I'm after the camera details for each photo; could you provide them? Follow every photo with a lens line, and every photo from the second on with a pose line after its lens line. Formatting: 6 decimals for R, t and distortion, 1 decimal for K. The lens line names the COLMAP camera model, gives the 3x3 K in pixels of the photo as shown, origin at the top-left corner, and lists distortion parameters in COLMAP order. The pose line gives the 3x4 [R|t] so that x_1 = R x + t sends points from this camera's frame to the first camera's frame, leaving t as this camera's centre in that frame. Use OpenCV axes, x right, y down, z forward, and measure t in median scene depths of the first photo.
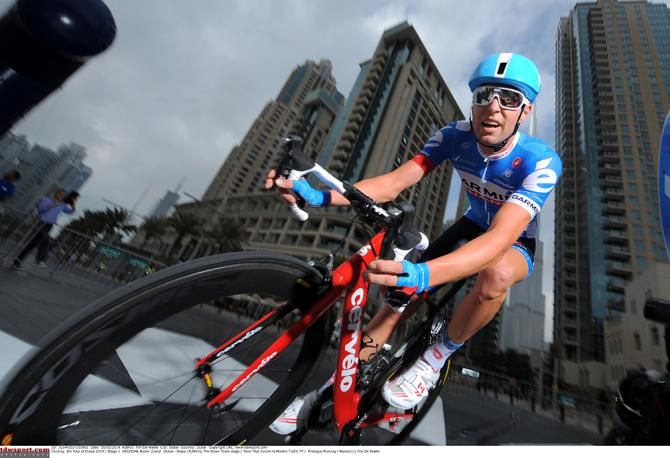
lens RADIAL K [[313.1, 0, 389.0], [0, 313.1, 188.1], [0, 0, 1]] dist [-0.011897, -0.001871]
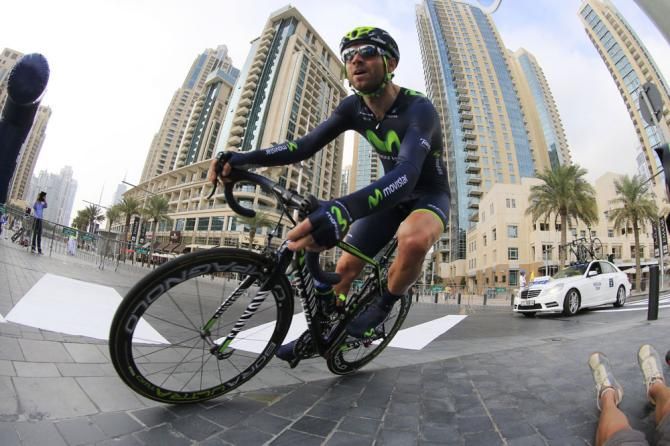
lens RADIAL K [[856.0, 0, 342.0], [0, 856.0, 228.3], [0, 0, 1]] dist [-0.180152, 0.000000]
pose [[0.979752, -0.152132, 0.130160, -0.276295], [0.107754, 0.948585, 0.297617, -0.650795], [-0.168744, -0.277566, 0.945771, -2.124242]]
